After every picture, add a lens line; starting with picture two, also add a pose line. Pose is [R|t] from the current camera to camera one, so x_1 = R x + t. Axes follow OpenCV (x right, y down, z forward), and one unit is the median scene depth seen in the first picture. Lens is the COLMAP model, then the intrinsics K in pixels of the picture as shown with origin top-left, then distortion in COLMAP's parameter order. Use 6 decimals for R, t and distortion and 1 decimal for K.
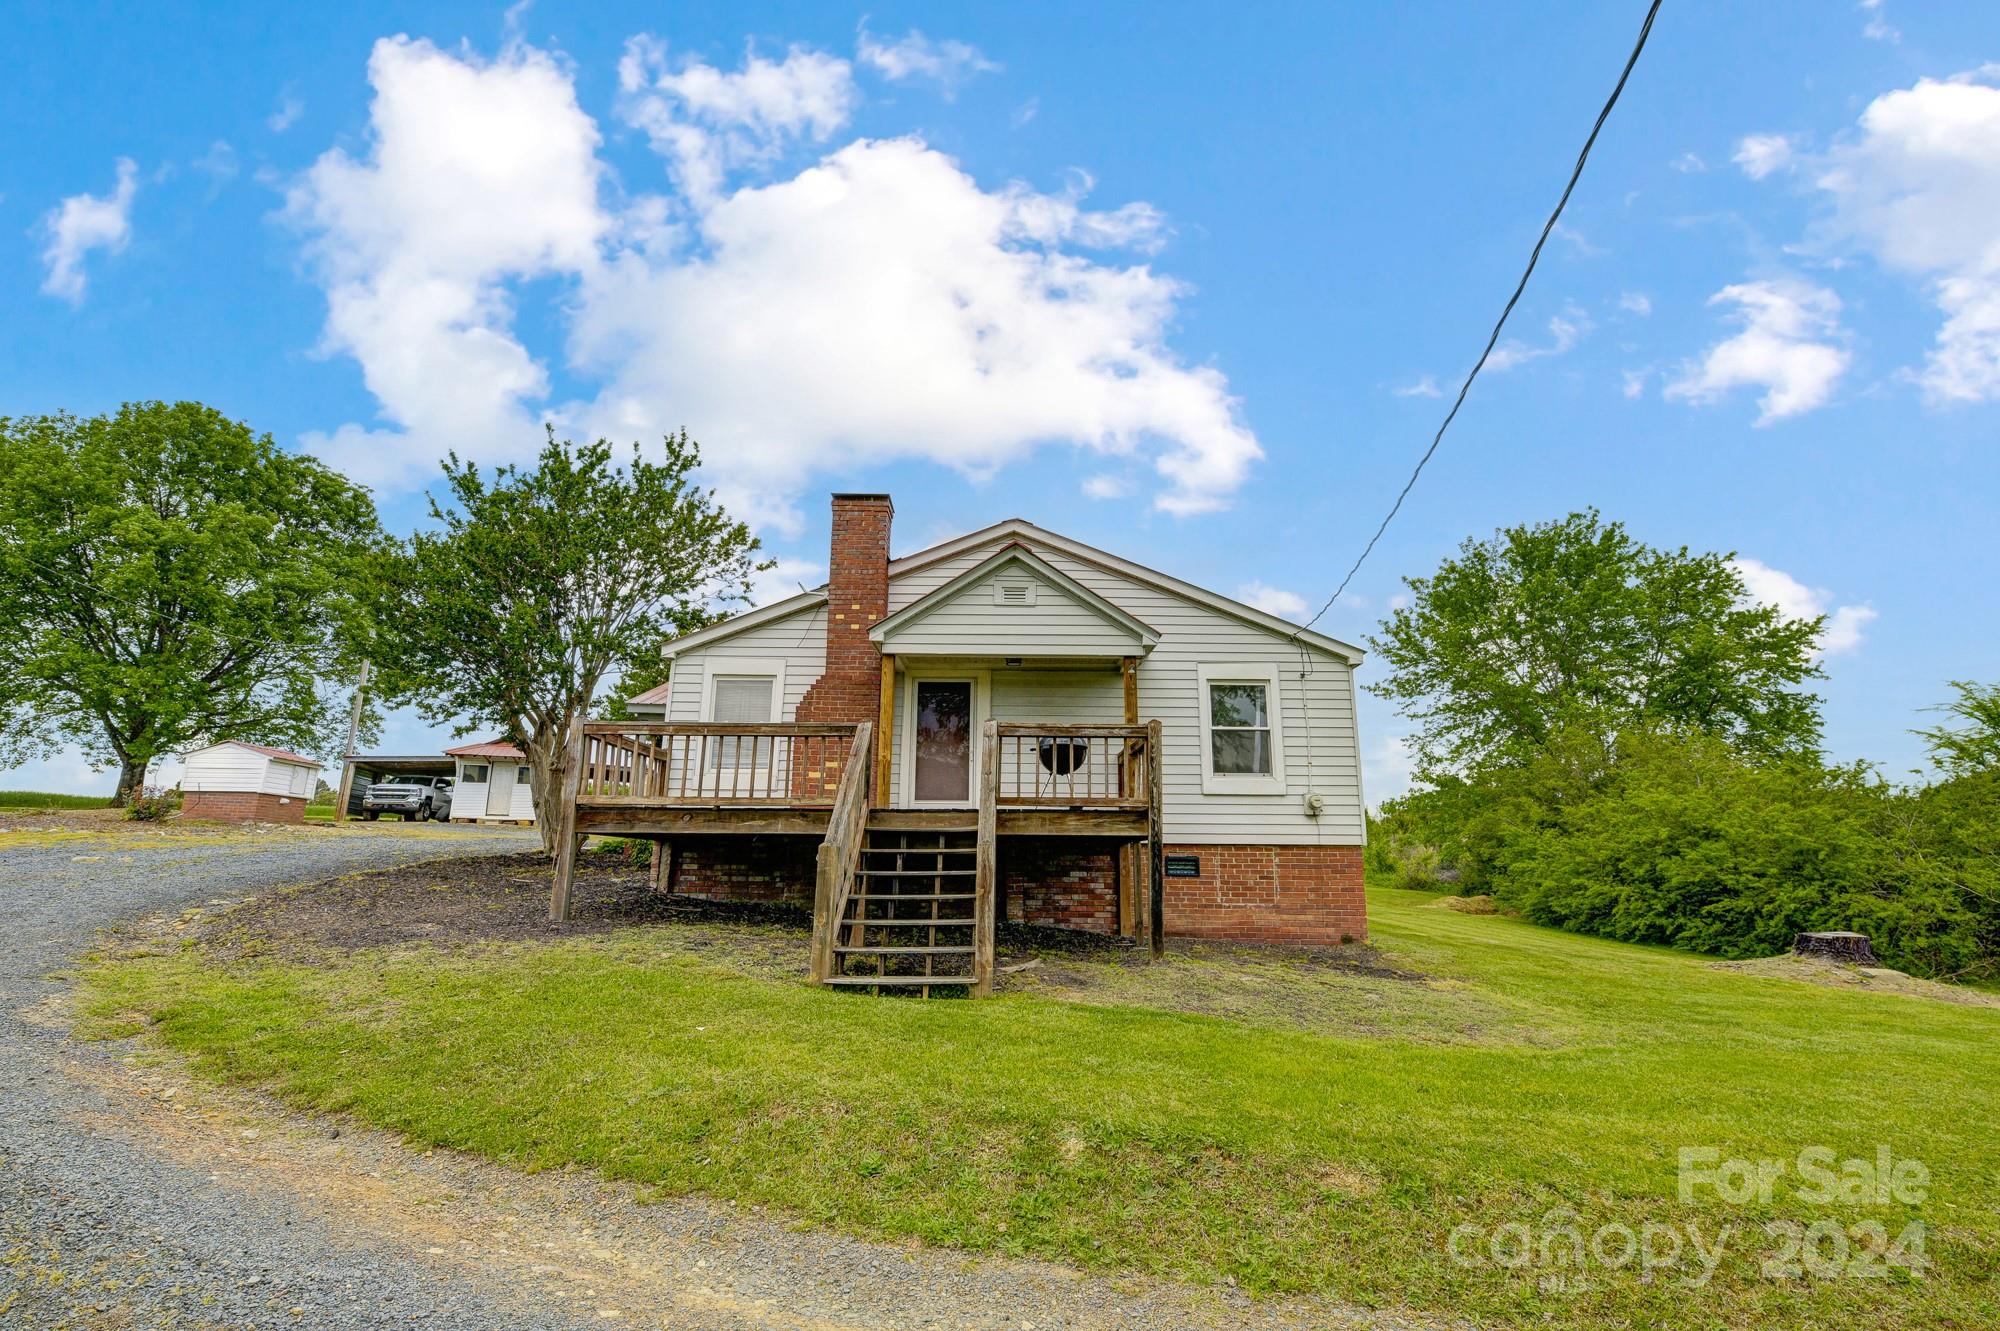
lens RADIAL K [[868.8, 0, 1005.0], [0, 868.8, 662.3], [0, 0, 1]] dist [-0.013700, -0.000448]
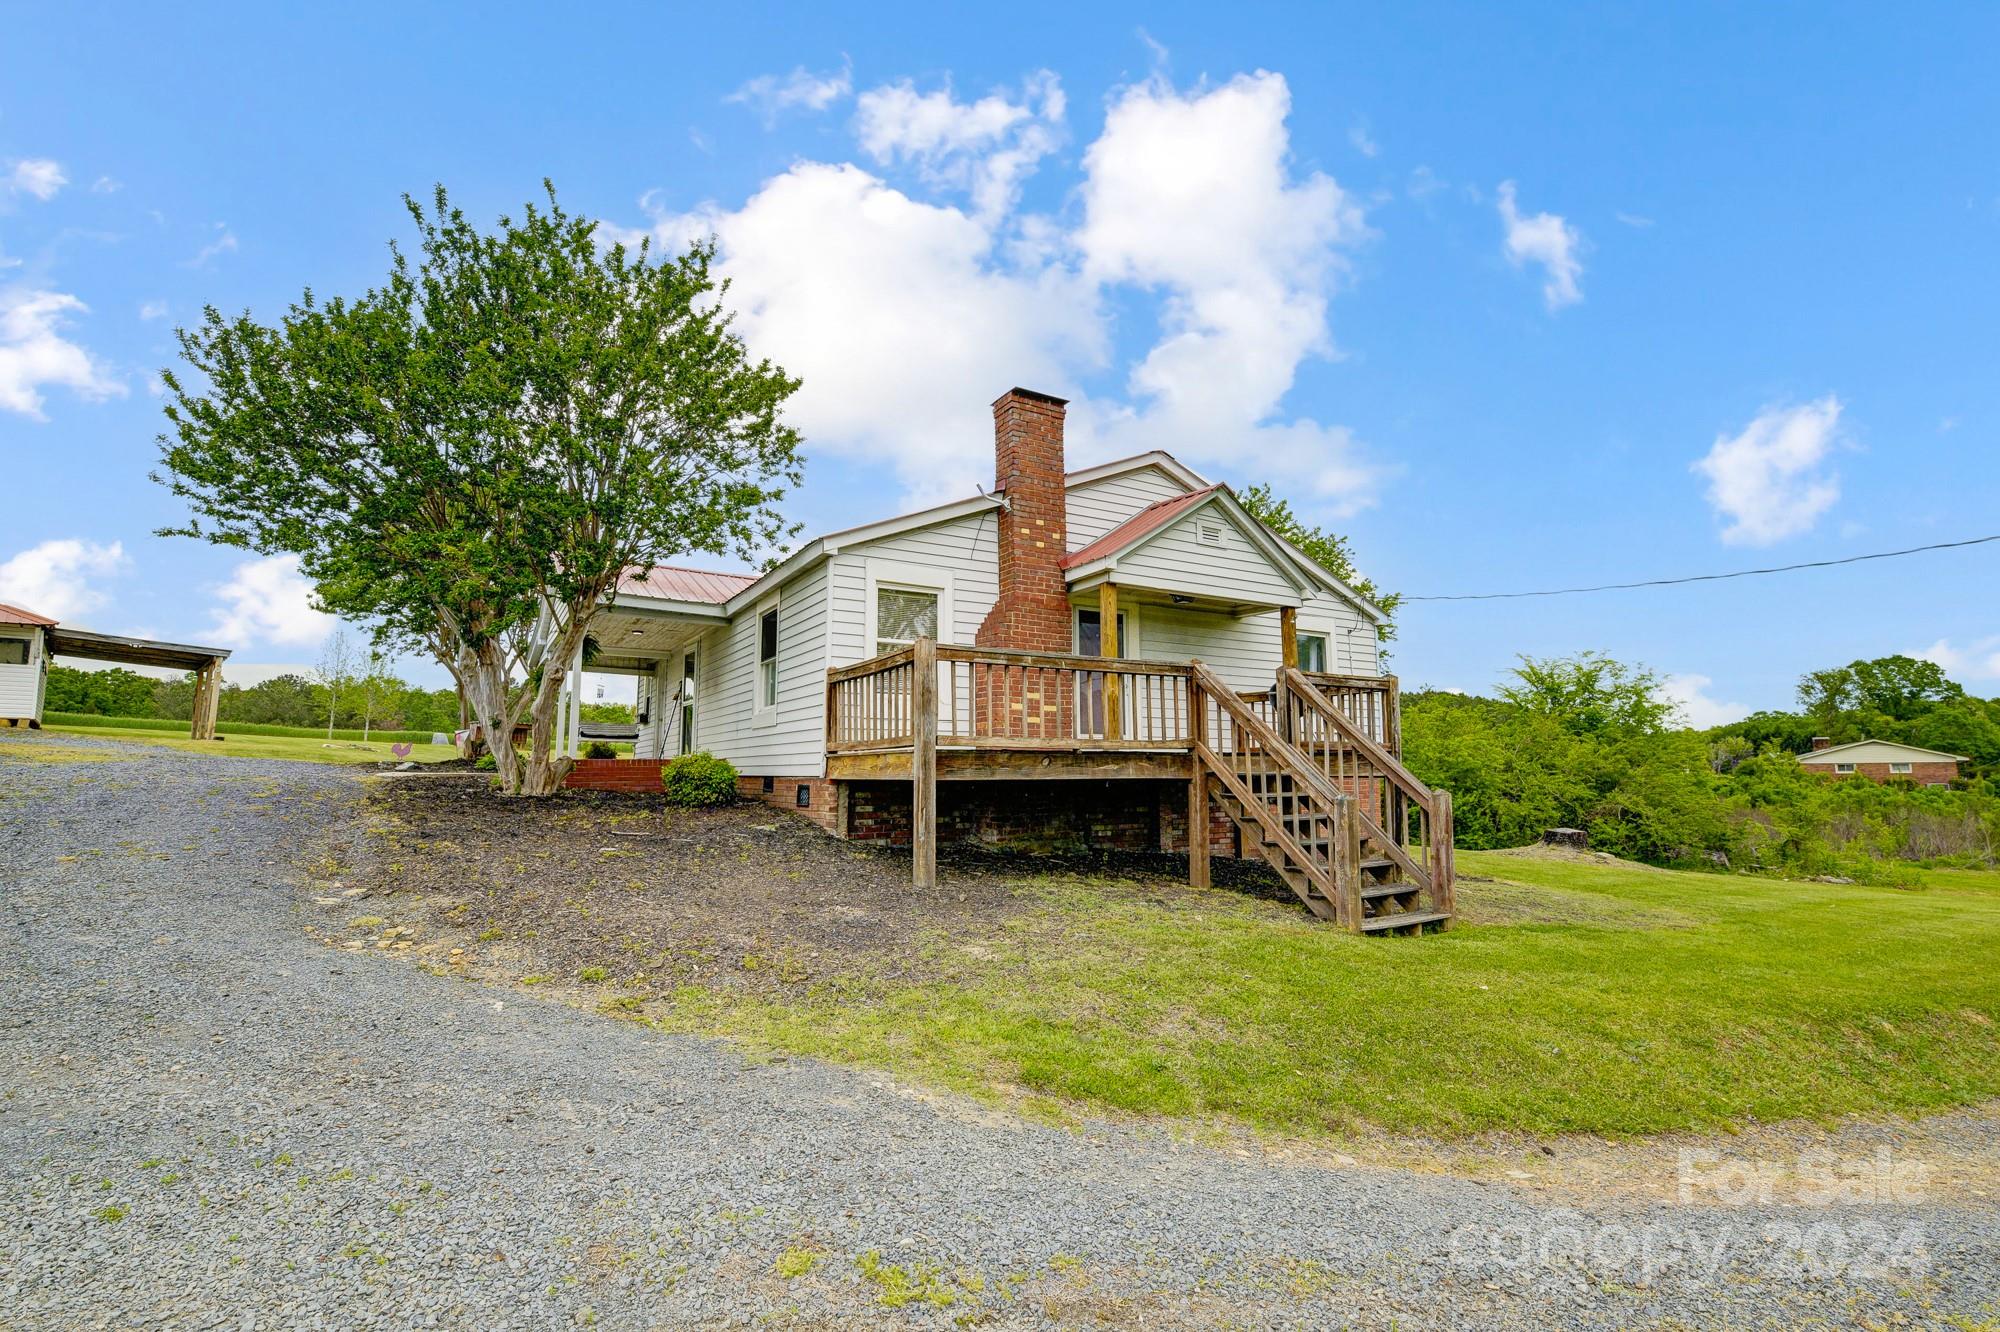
lens RADIAL K [[885.3, 0, 1006.2], [0, 885.3, 663.4], [0, 0, 1]] dist [-0.010128, -0.004832]
pose [[0.864183, 0.051968, 0.500487, -0.661620], [-0.110095, 0.990080, 0.087296, 0.005199], [-0.490985, -0.130541, 0.861332, 0.203451]]
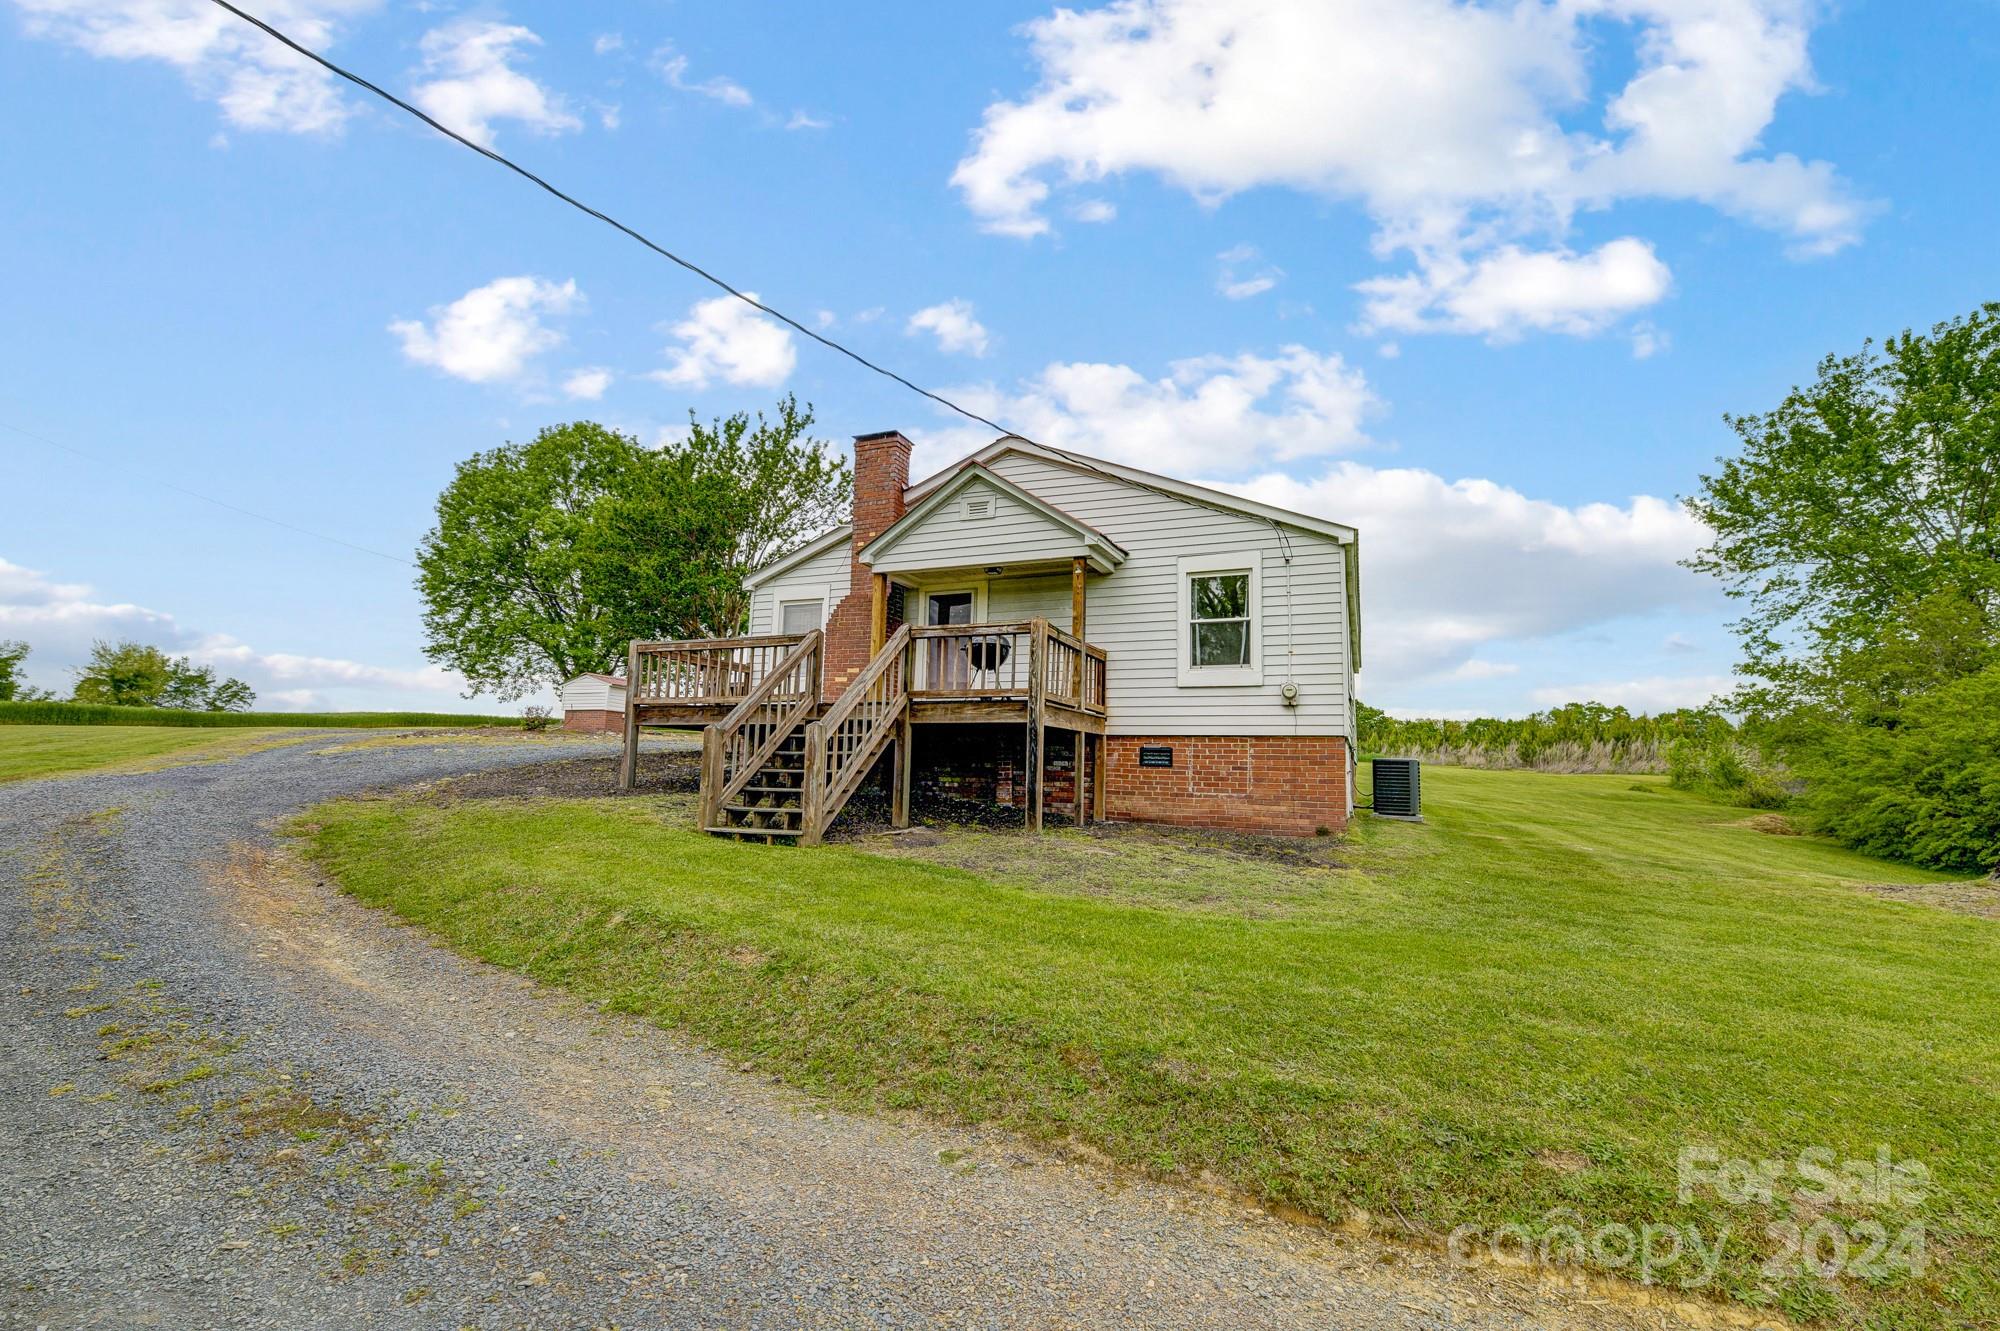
lens RADIAL K [[868.8, 0, 1005.0], [0, 868.8, 662.3], [0, 0, 1]] dist [-0.013700, -0.000448]
pose [[0.917296, -0.039393, -0.396254, 0.440979], [0.076573, 0.993973, 0.078446, 0.028203], [0.390775, -0.102300, 0.914784, -0.002179]]
